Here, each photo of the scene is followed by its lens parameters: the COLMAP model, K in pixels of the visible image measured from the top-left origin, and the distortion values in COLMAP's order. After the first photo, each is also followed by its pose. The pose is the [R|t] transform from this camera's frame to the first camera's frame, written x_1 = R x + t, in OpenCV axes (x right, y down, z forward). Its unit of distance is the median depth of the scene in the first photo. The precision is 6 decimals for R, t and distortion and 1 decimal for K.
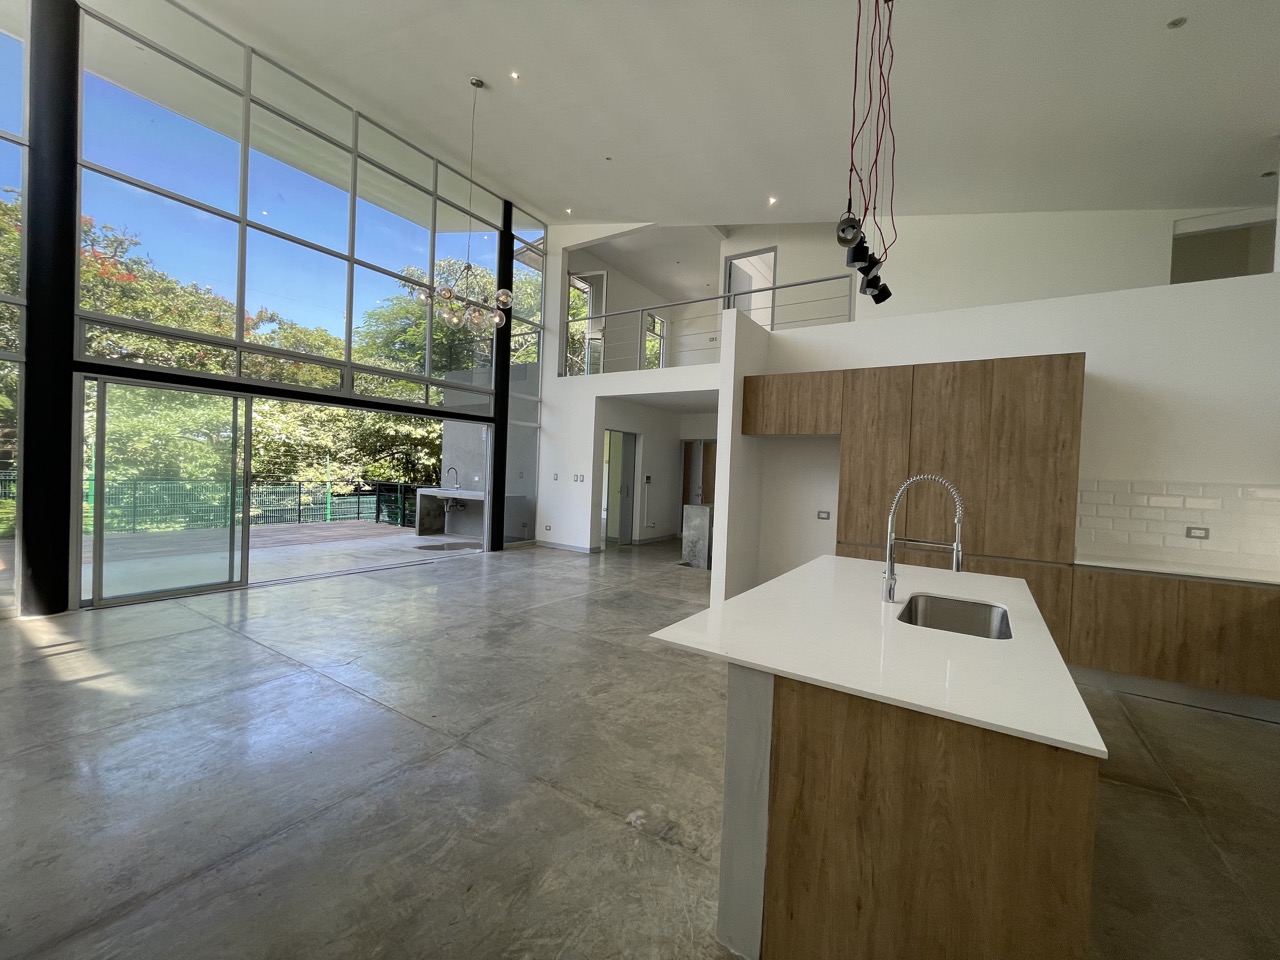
lens RADIAL K [[517.1, 0, 639.0], [0, 517.1, 480.1], [0, 0, 1]] dist [-0.002868, 0.000298]
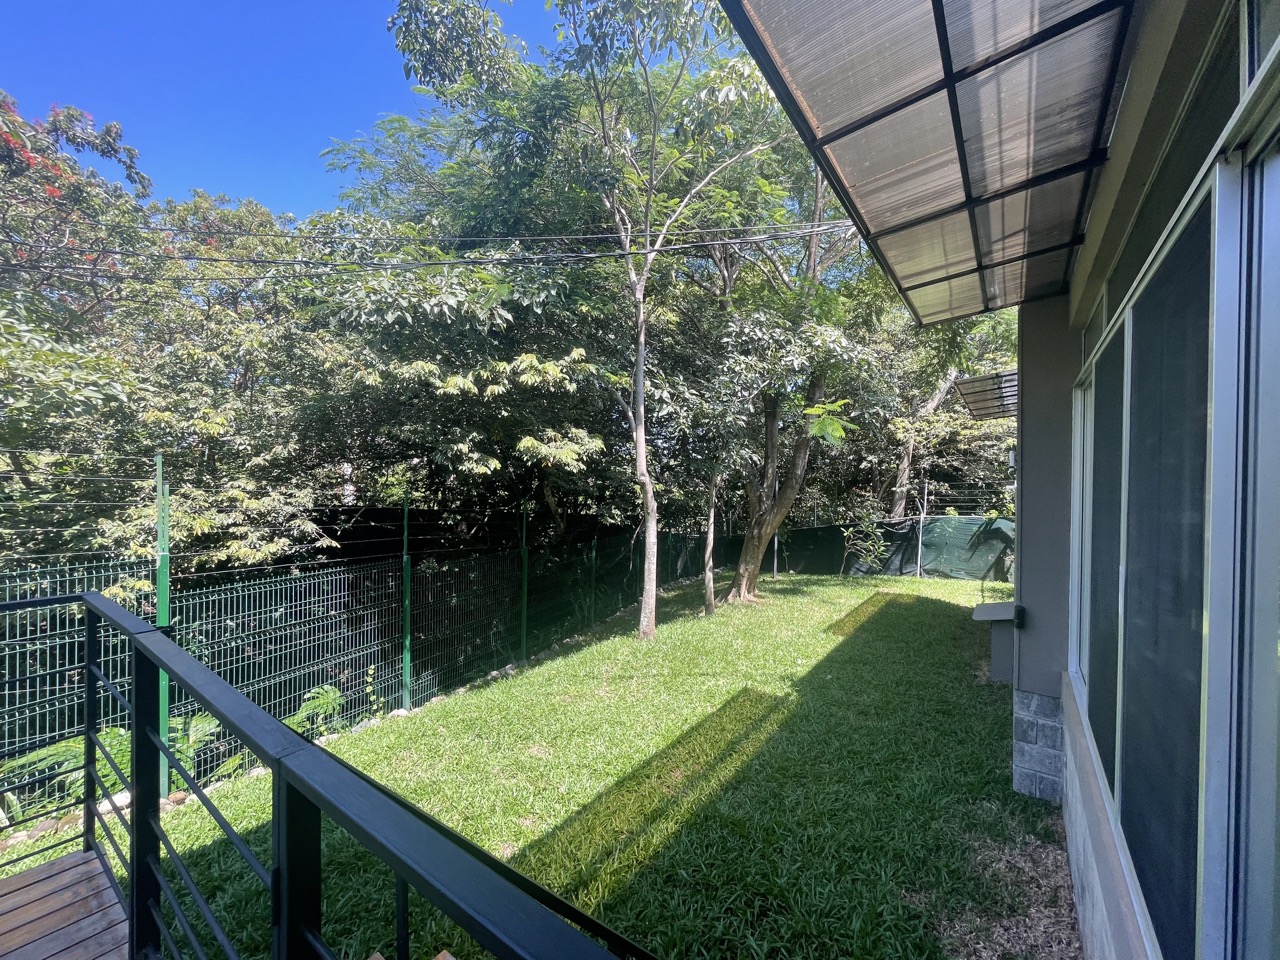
lens RADIAL K [[517.1, 0, 635.6], [0, 517.1, 483.1], [0, 0, 1]] dist [-0.002868, 0.000298]
pose [[0.997671, -0.035297, -0.058370, -1.054572], [0.034192, 0.999219, -0.019816, -0.052906], [0.059024, 0.017774, 0.998098, 2.436722]]
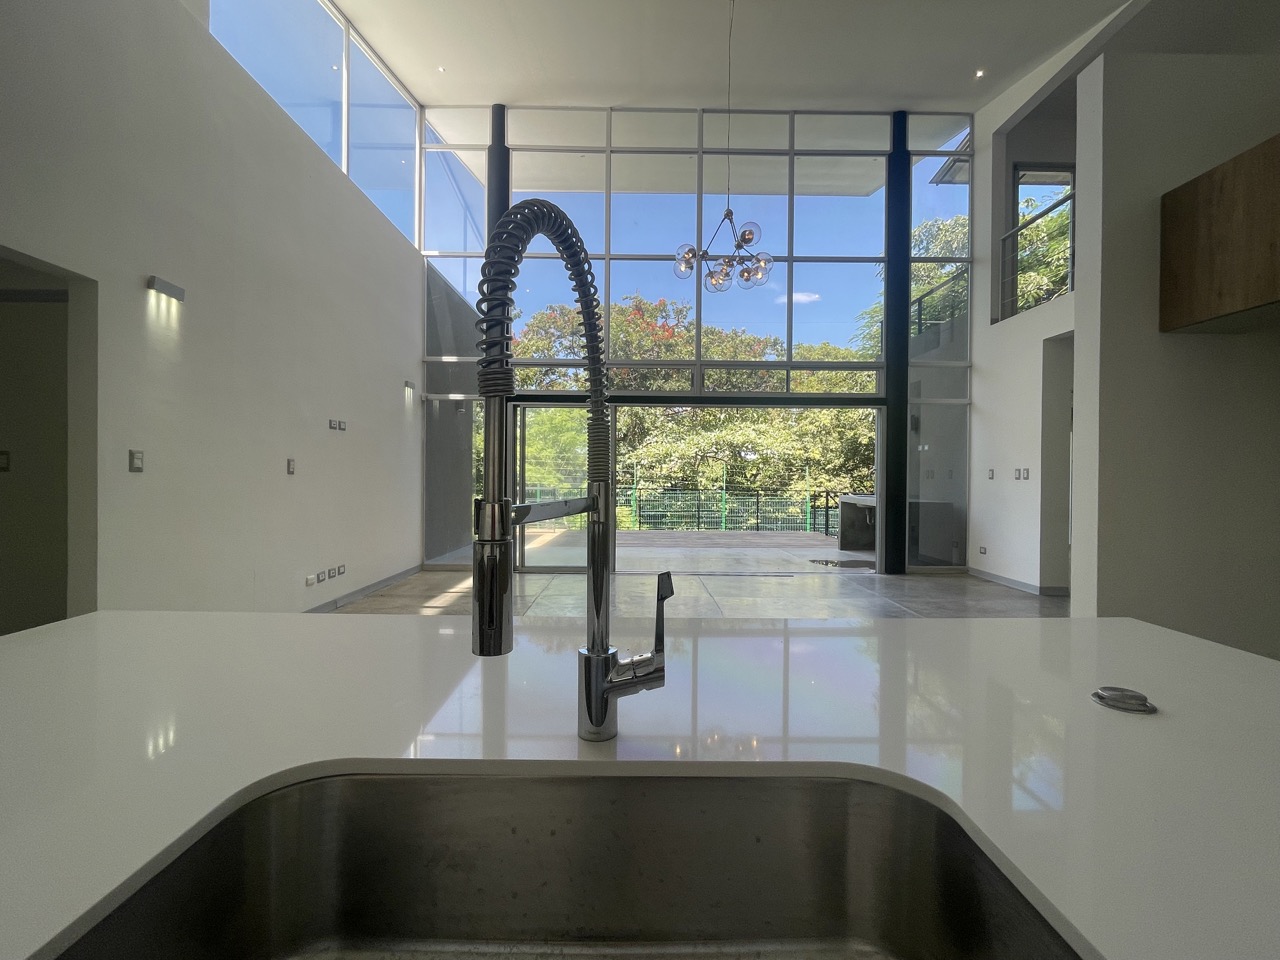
lens RADIAL K [[567.0, 0, 639.1], [0, 567.0, 480.5], [0, 0, 1]] dist [-0.002270, -0.000133]
pose [[0.555217, -0.028660, -0.831212, 0.405148], [-0.001468, 0.999371, -0.035439, 0.059603], [0.831704, 0.020896, 0.554825, 0.452534]]
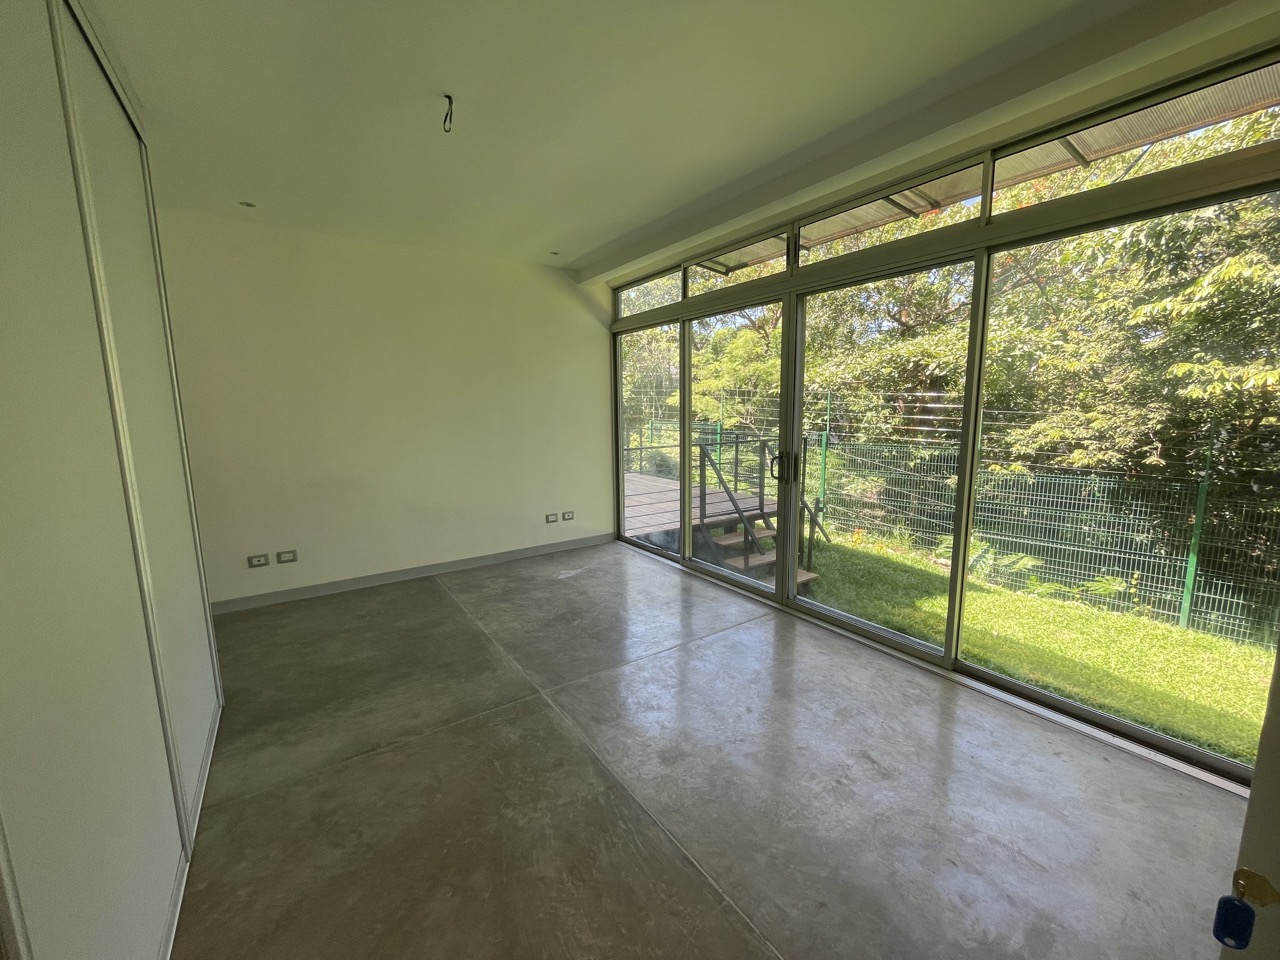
lens RADIAL K [[517.1, 0, 638.4], [0, 517.1, 481.9], [0, 0, 1]] dist [-0.002868, 0.000298]
pose [[-0.378286, 0.101335, -0.920125, 0.171327], [-0.021159, 0.992784, 0.118035, -0.034004], [0.925447, 0.064120, -0.373412, 2.968746]]
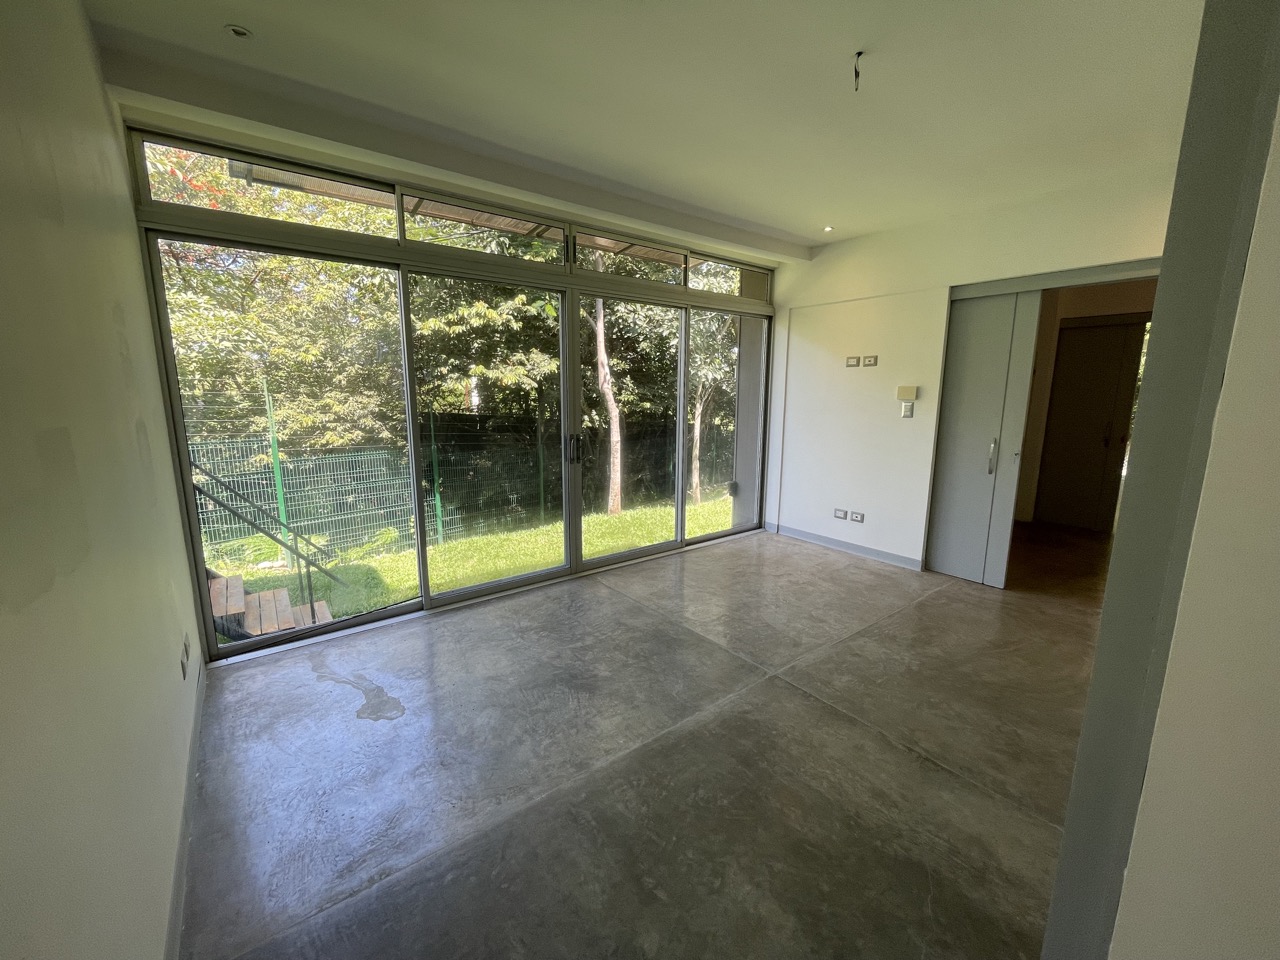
lens RADIAL K [[517.1, 0, 643.3], [0, 517.1, 481.3], [0, 0, 1]] dist [-0.002868, 0.000298]
pose [[0.946971, 0.021236, -0.320616, -0.249191], [0.027327, 0.988876, 0.146211, -0.036803], [0.320154, -0.147219, 0.935857, 2.107766]]
